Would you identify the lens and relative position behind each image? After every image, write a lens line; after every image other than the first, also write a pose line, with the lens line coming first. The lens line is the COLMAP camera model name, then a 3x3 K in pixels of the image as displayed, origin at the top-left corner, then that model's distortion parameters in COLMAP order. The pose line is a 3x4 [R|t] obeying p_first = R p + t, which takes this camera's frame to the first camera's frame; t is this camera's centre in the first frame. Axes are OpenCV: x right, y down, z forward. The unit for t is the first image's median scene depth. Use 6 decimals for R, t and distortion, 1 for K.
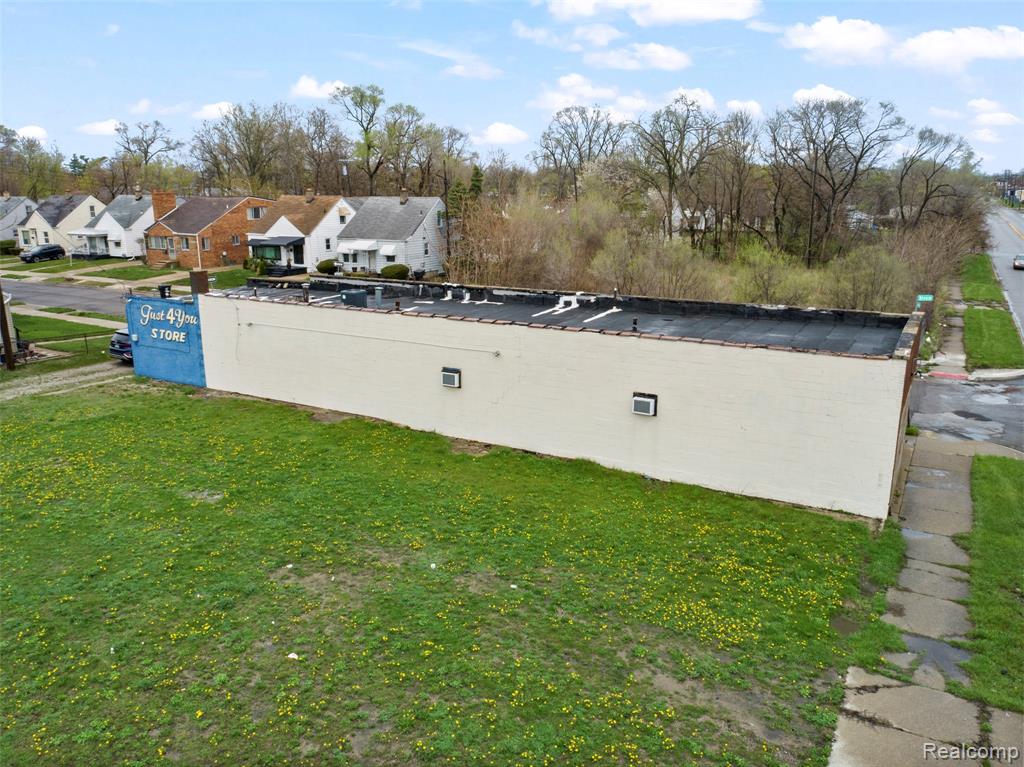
lens RADIAL K [[792.9, 0, 541.6], [0, 792.9, 358.8], [0, 0, 1]] dist [-0.019905, 0.013085]
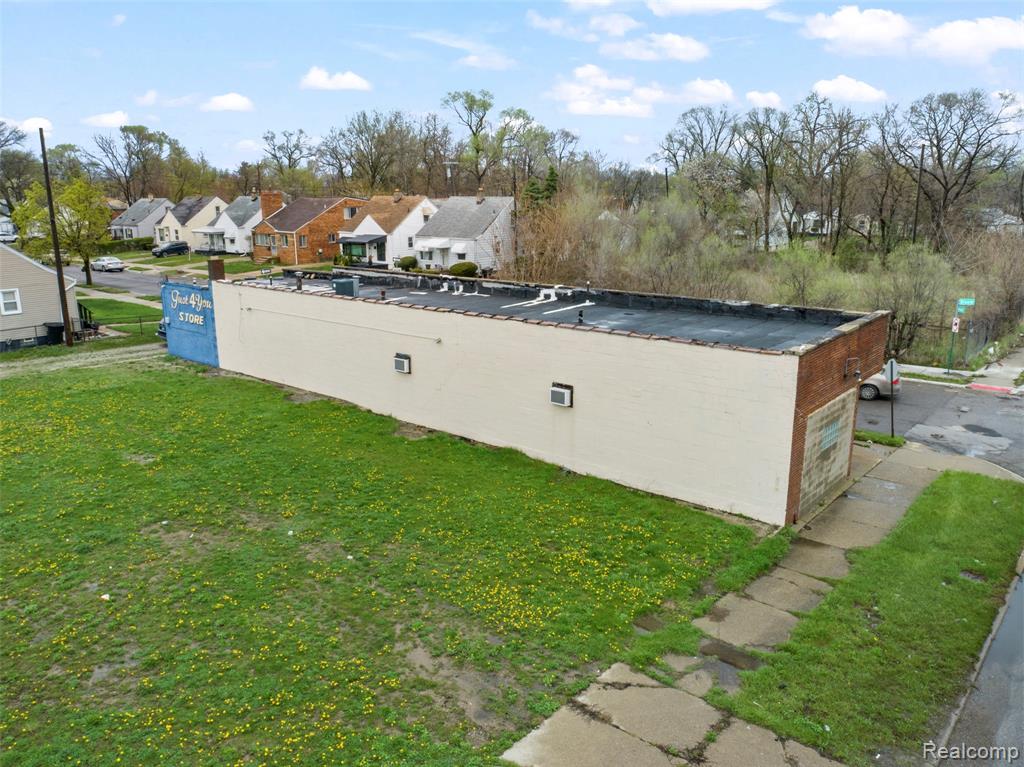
lens RADIAL K [[792.9, 0, 533.0], [0, 792.9, 373.0], [0, 0, 1]] dist [-0.019905, 0.013085]
pose [[0.981654, 0.039518, -0.186533, 0.199969], [-0.037518, 0.999194, 0.014243, 0.012348], [0.186945, -0.006983, 0.982346, 0.016789]]
